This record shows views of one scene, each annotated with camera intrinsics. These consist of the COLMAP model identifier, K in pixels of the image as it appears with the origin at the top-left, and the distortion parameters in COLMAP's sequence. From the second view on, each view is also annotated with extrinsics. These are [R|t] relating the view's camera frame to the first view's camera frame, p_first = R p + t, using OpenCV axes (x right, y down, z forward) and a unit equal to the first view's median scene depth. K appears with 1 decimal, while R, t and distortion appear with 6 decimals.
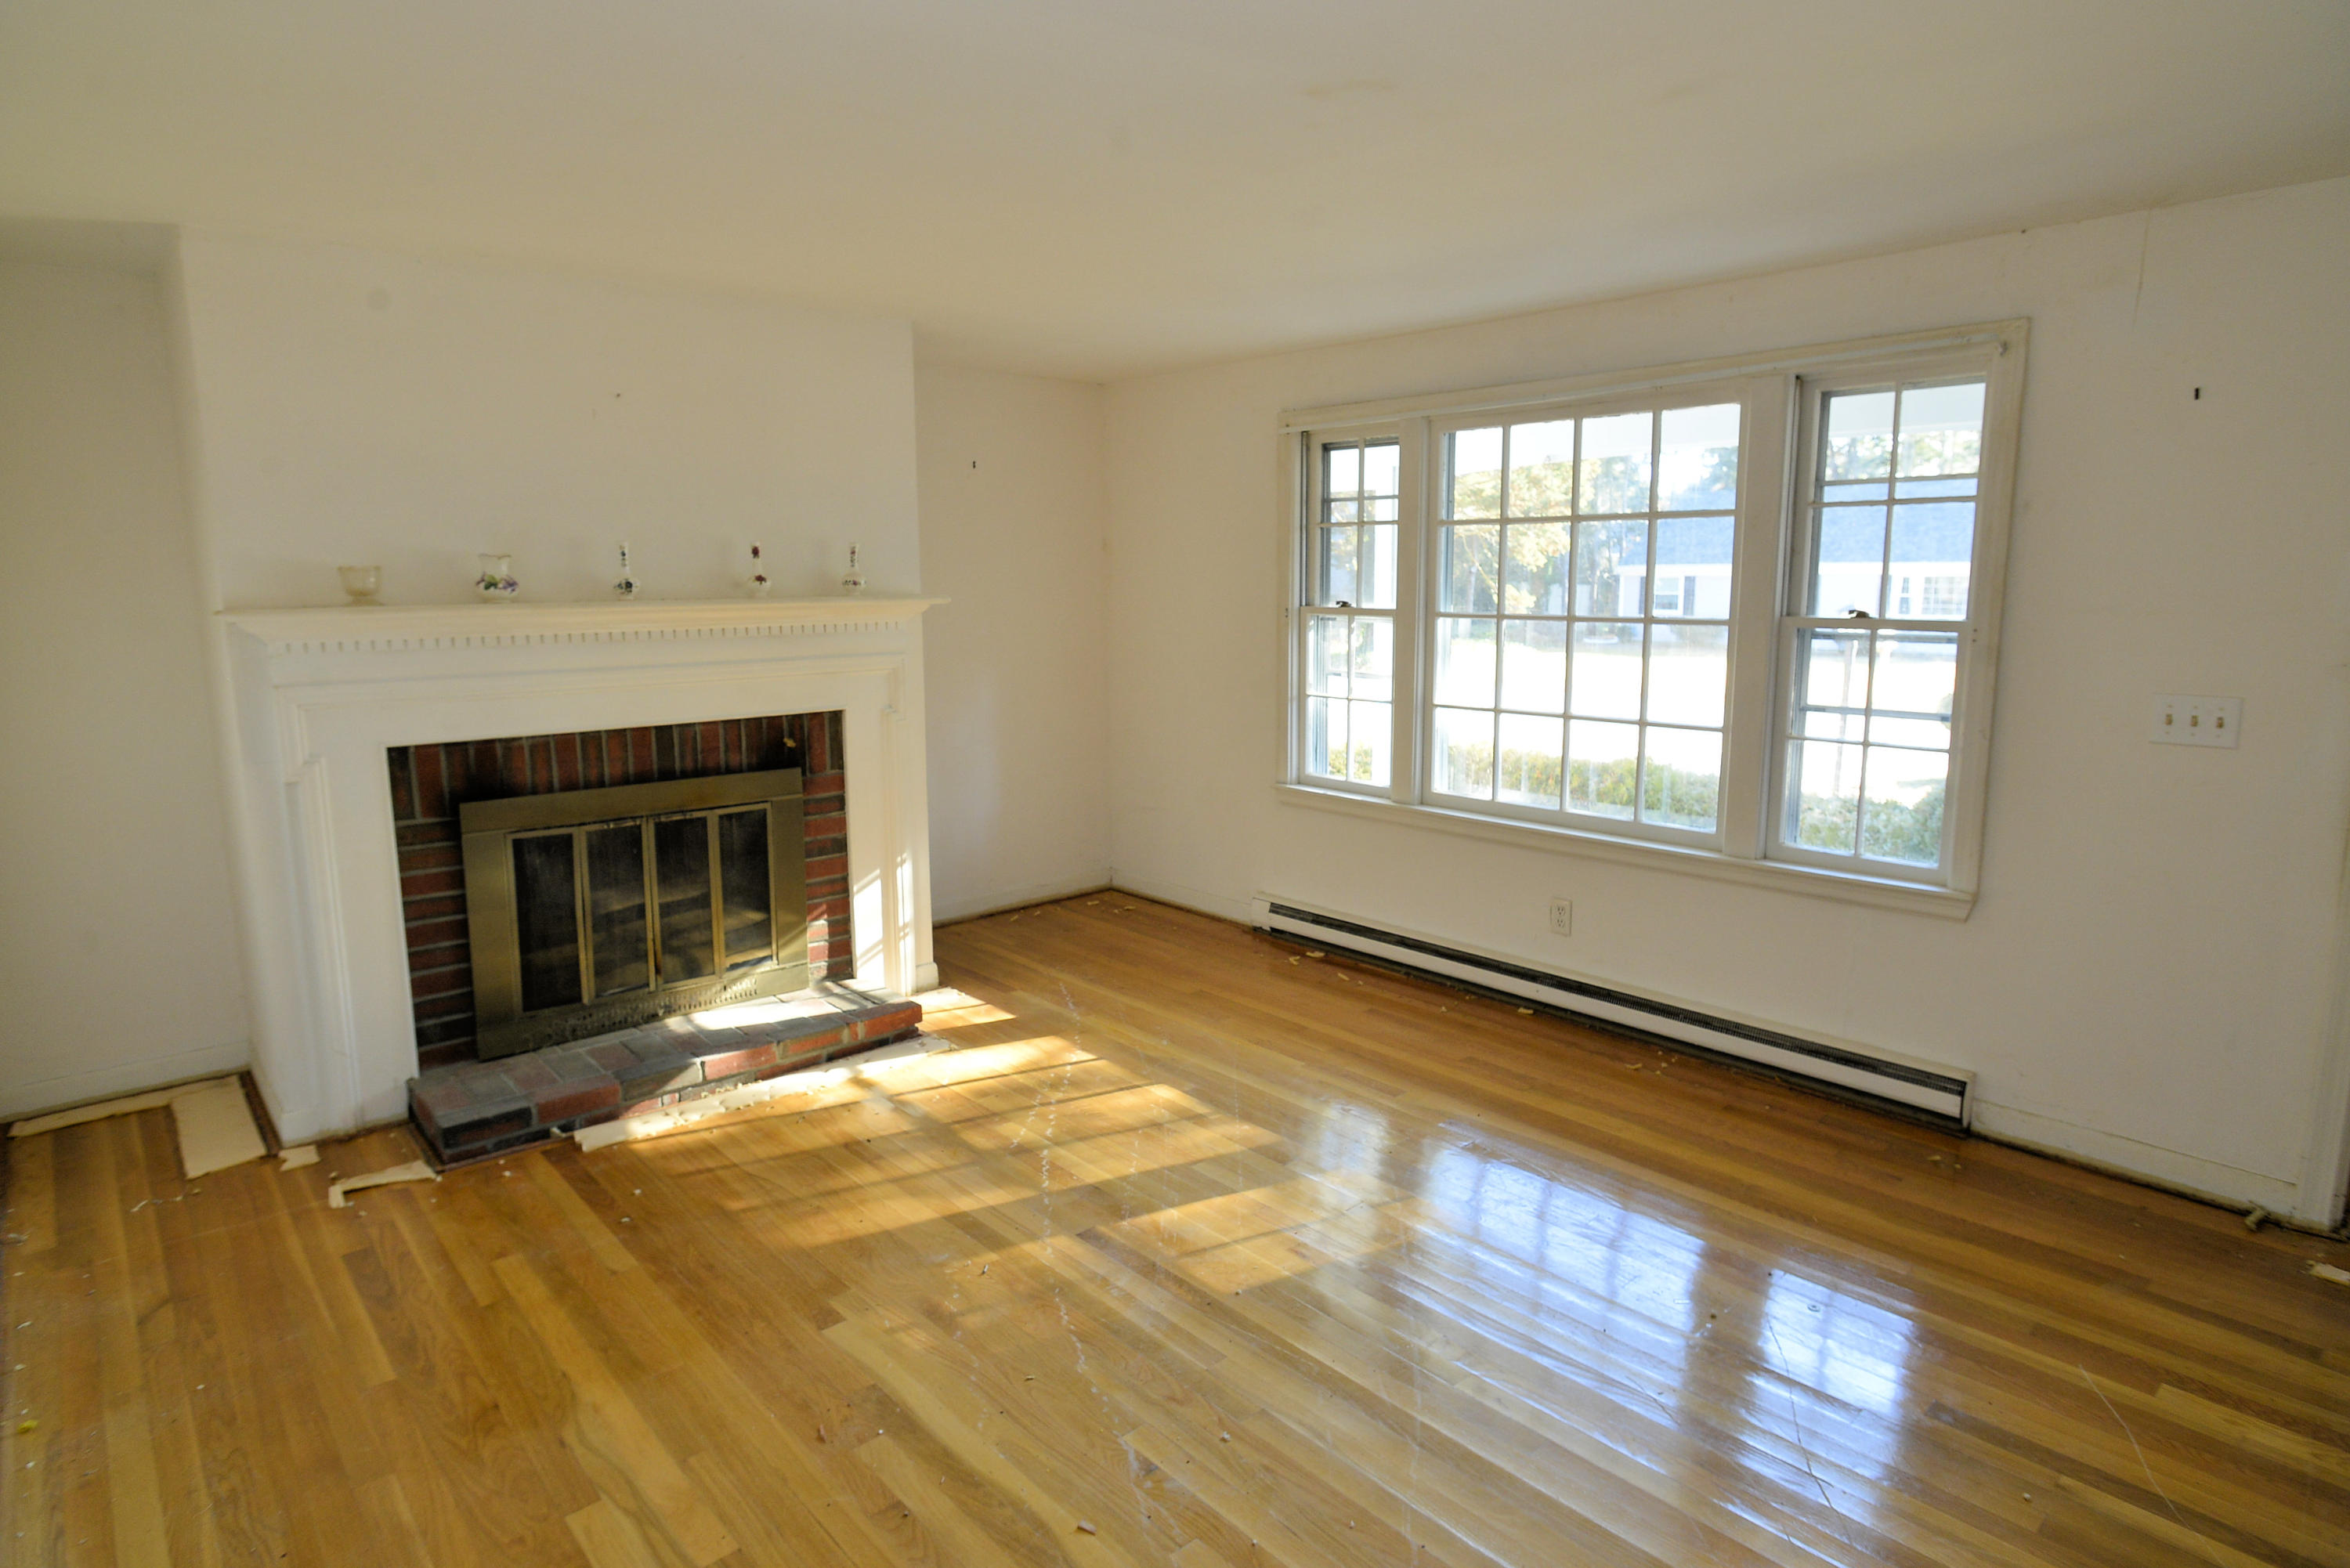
lens RADIAL K [[1321.5, 0, 1184.4], [0, 1321.5, 773.7], [0, 0, 1]] dist [-0.004126, 0.001575]
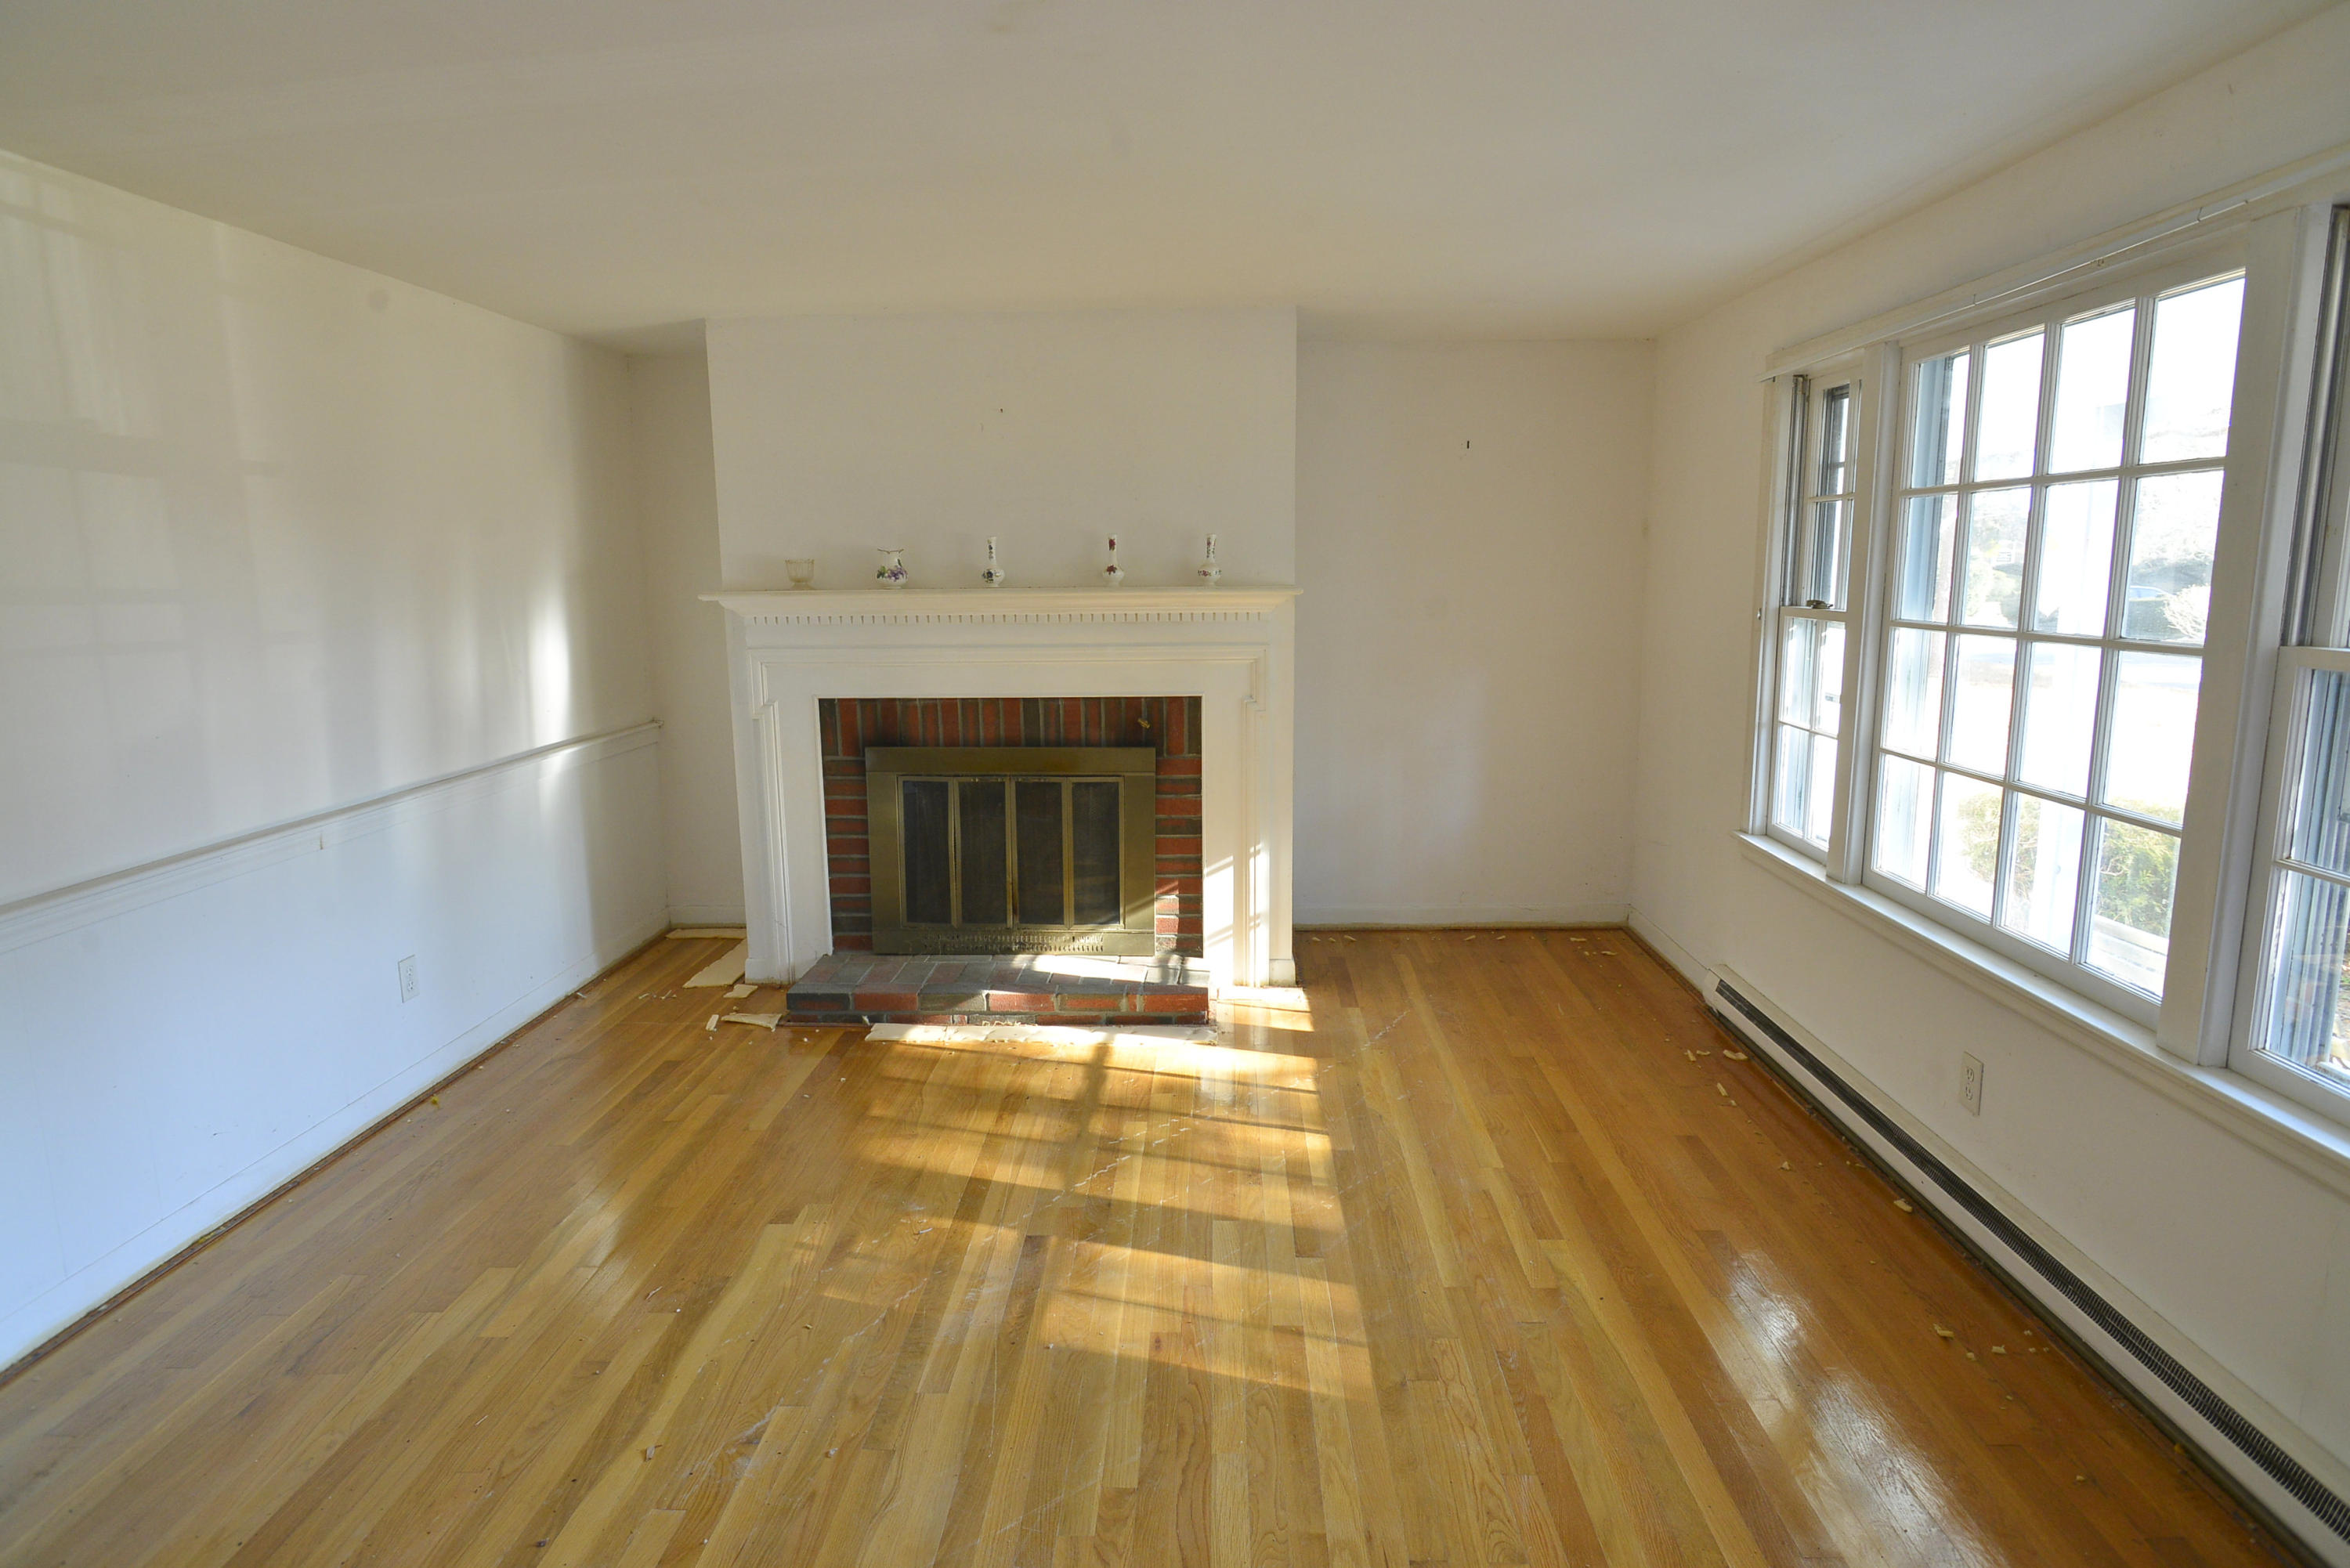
lens RADIAL K [[1321.5, 0, 1159.9], [0, 1321.5, 779.9], [0, 0, 1]] dist [-0.004126, 0.001575]
pose [[0.713581, 0.113419, -0.691331, 0.485758], [-0.102013, 0.993112, 0.057632, -0.044291], [0.693106, 0.029400, 0.720236, 0.262756]]
